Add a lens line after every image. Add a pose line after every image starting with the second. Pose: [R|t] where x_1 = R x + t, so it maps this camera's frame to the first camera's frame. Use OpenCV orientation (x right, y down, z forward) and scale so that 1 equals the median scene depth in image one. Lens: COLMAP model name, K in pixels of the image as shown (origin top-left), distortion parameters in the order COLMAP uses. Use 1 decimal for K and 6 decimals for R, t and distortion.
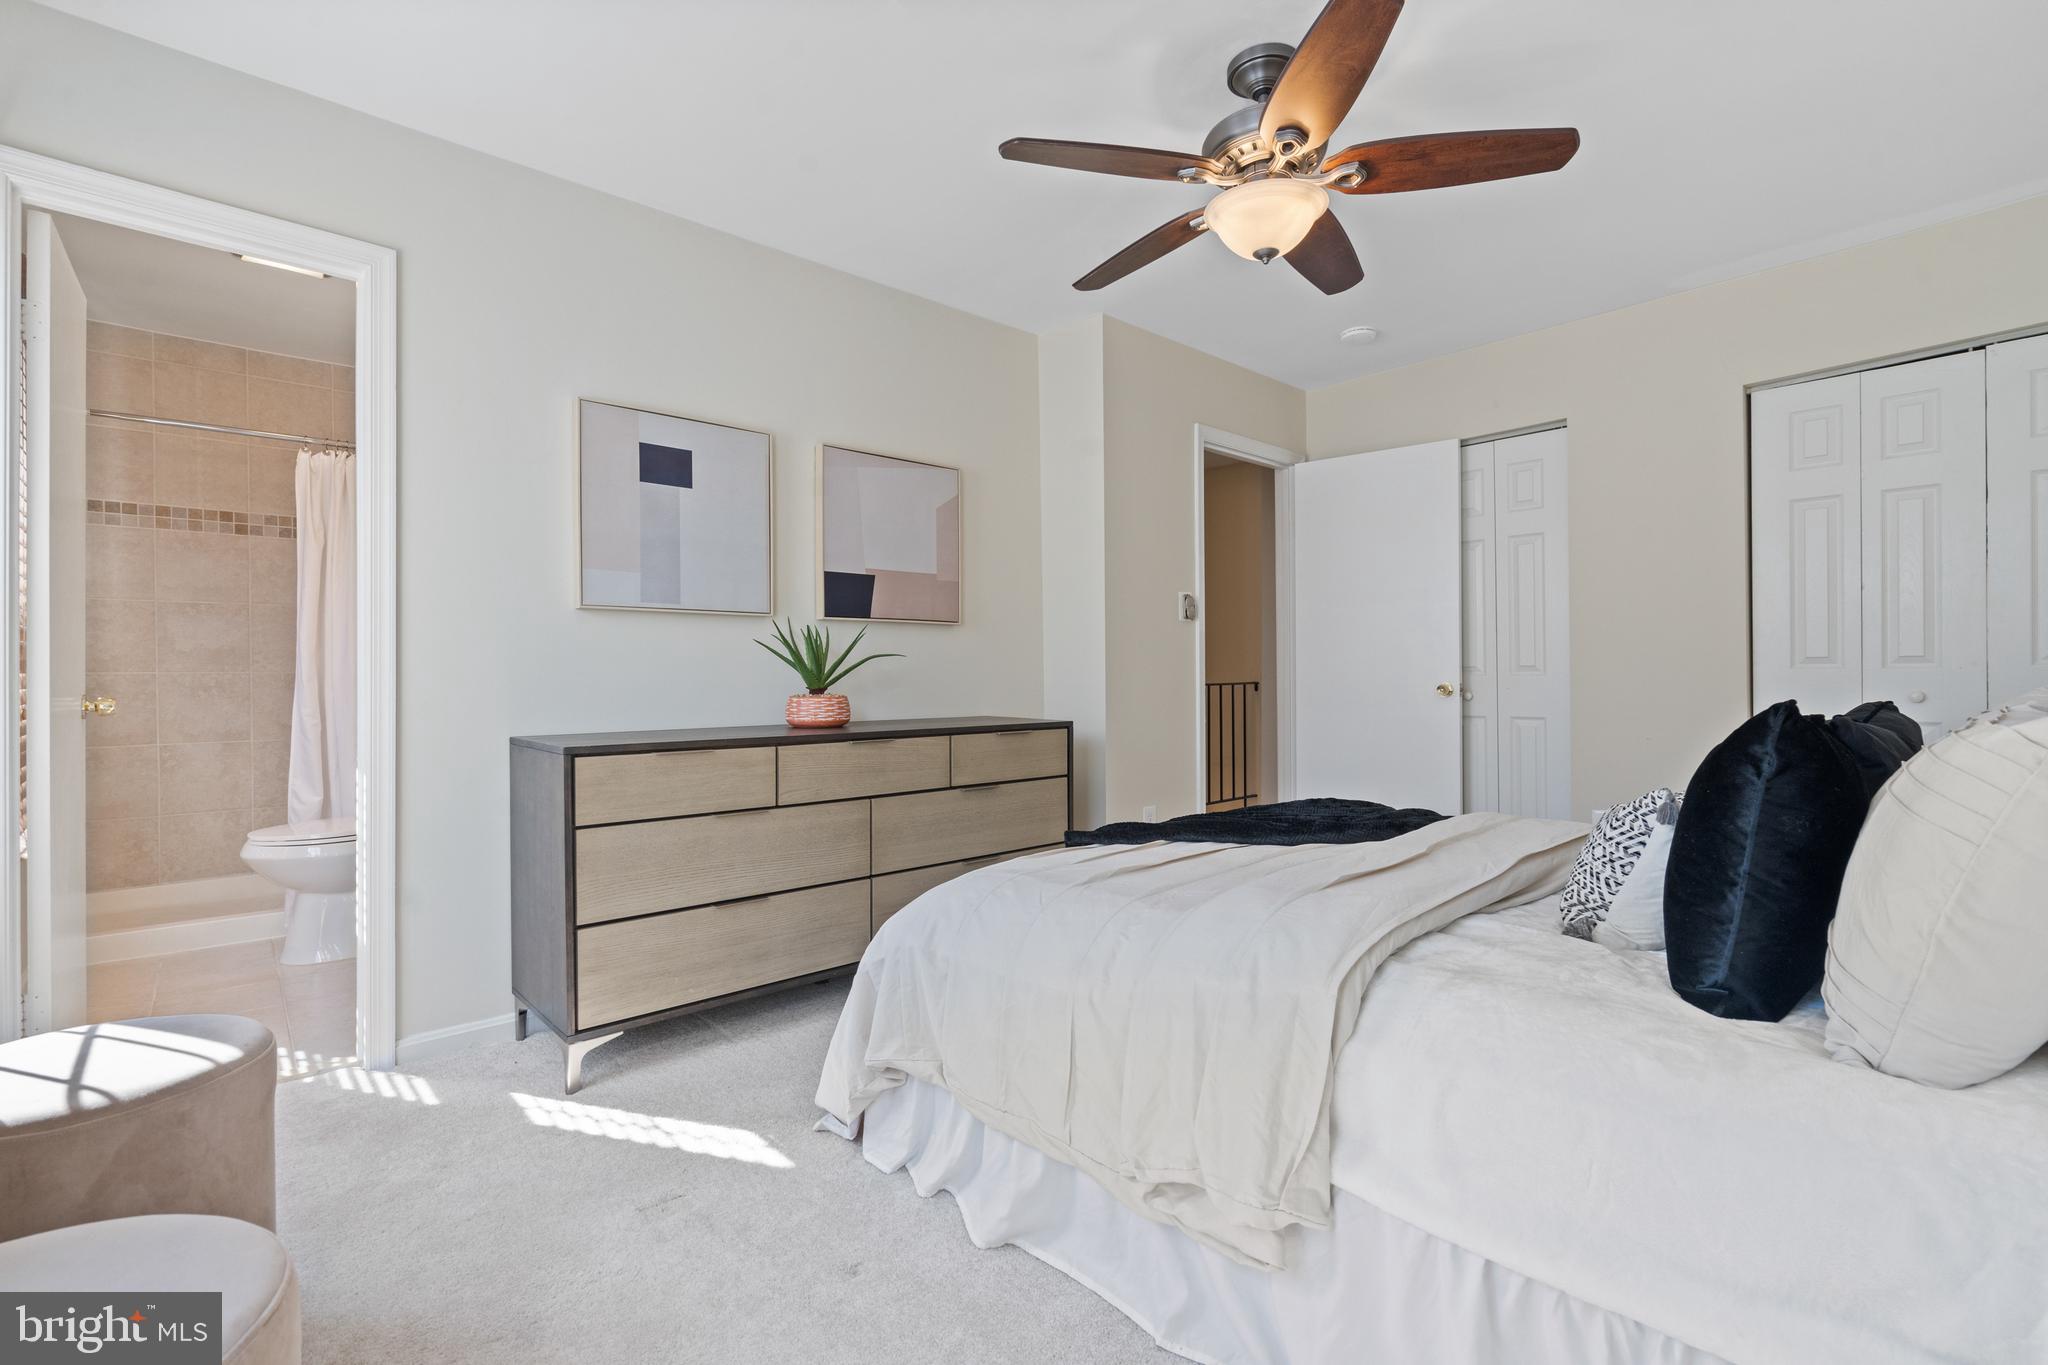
lens RADIAL K [[931.2, 0, 1032.8], [0, 931.2, 689.6], [0, 0, 1]] dist [-0.003720, -0.000170]
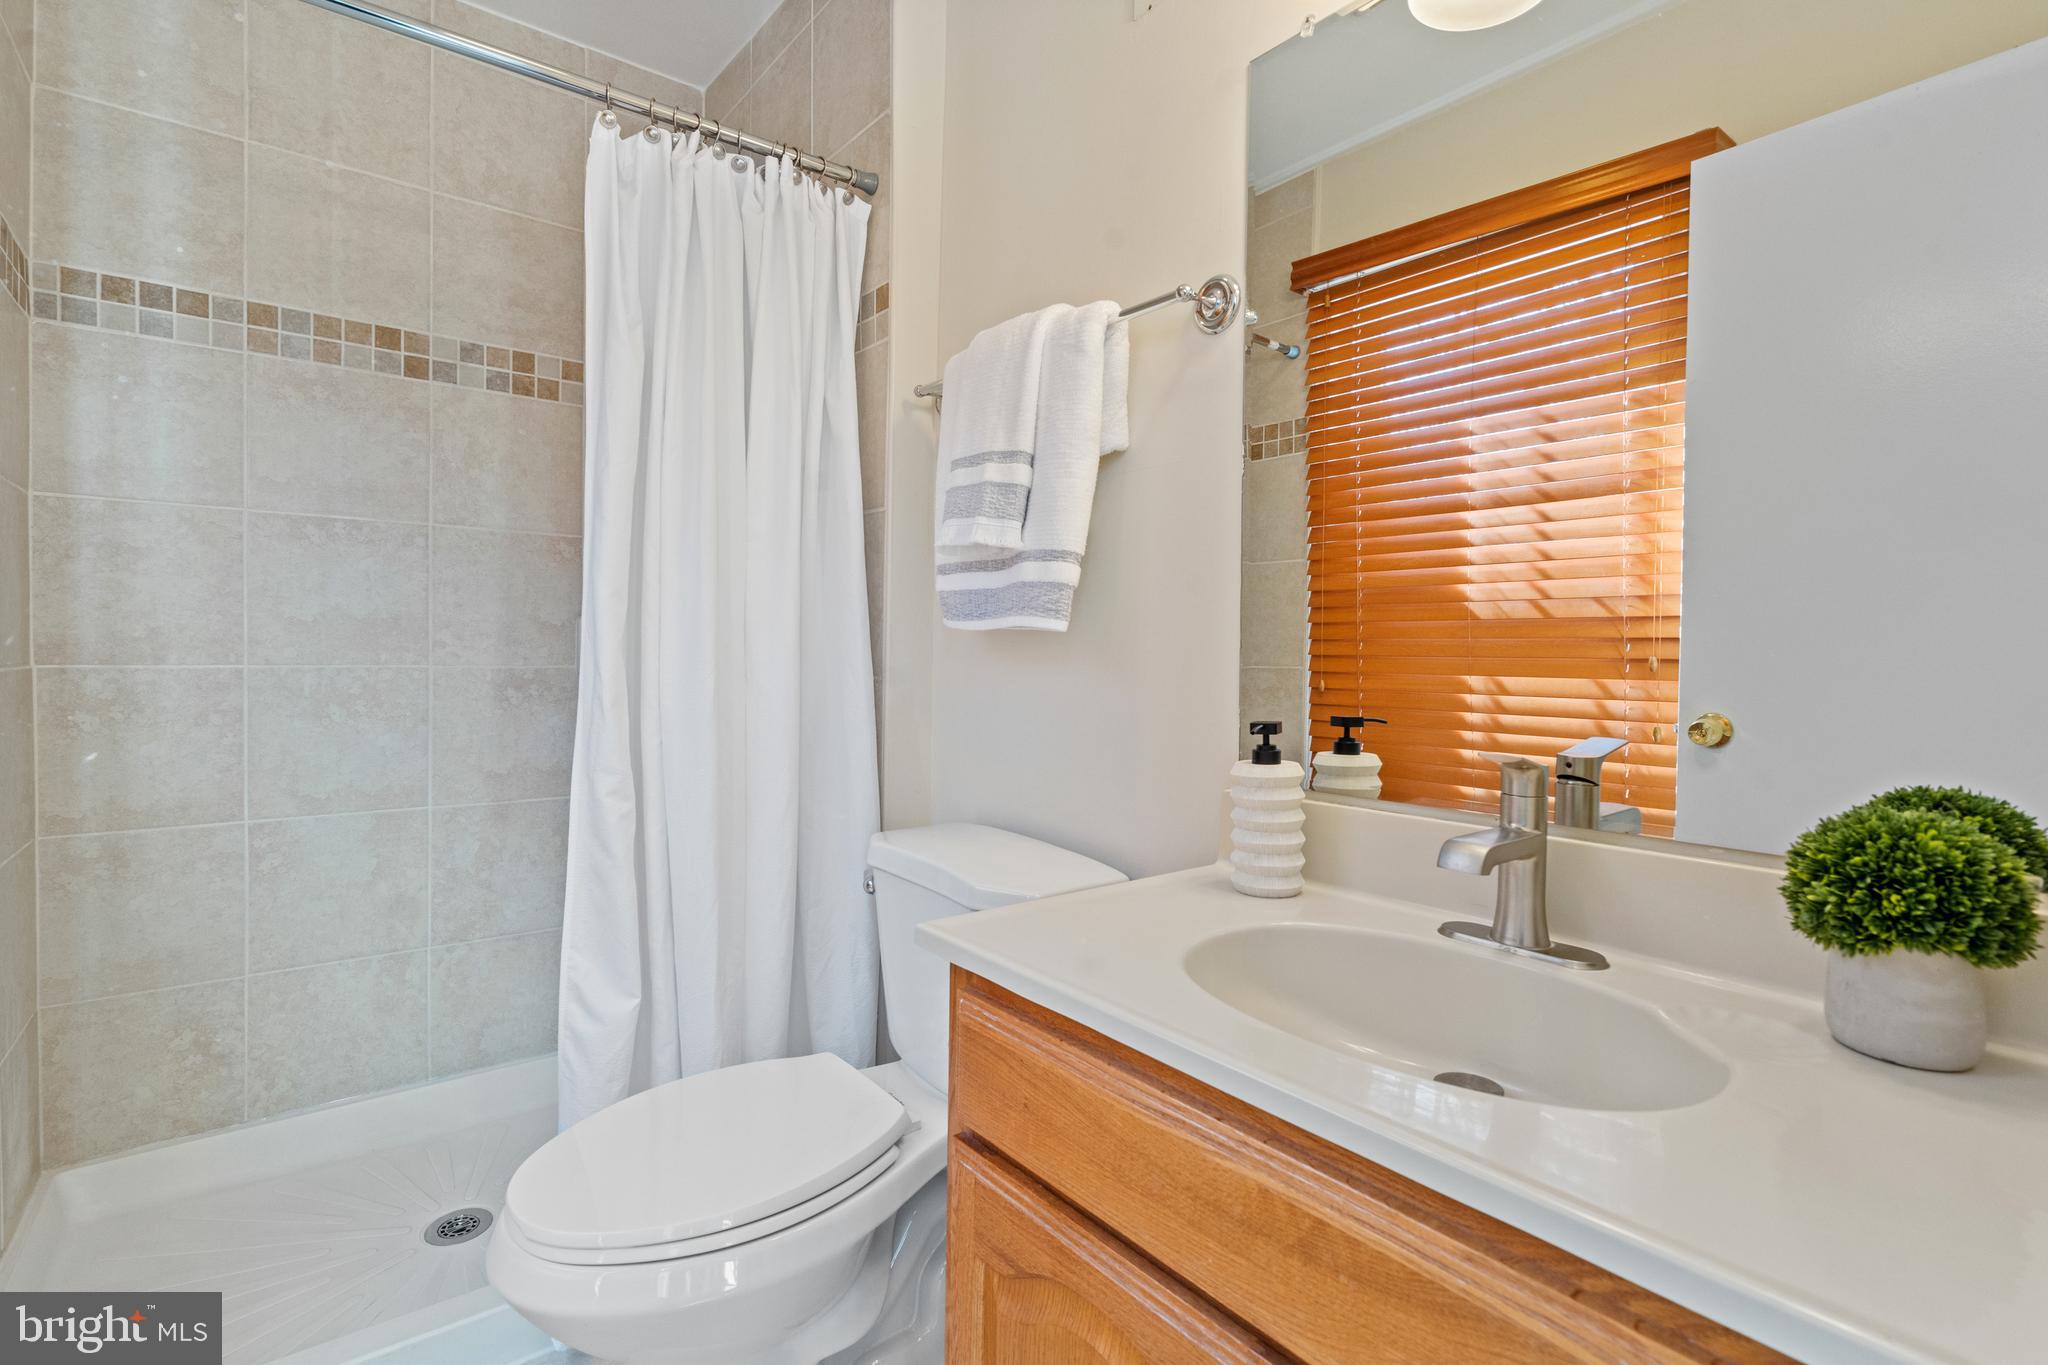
lens RADIAL K [[931.2, 0, 1015.5], [0, 931.2, 676.1], [0, 0, 1]] dist [-0.003720, -0.000170]
pose [[0.997763, 0.022560, -0.062922, -0.528239], [-0.021823, 0.999685, 0.012383, -0.027218], [0.063181, -0.010982, 0.997942, 0.558512]]
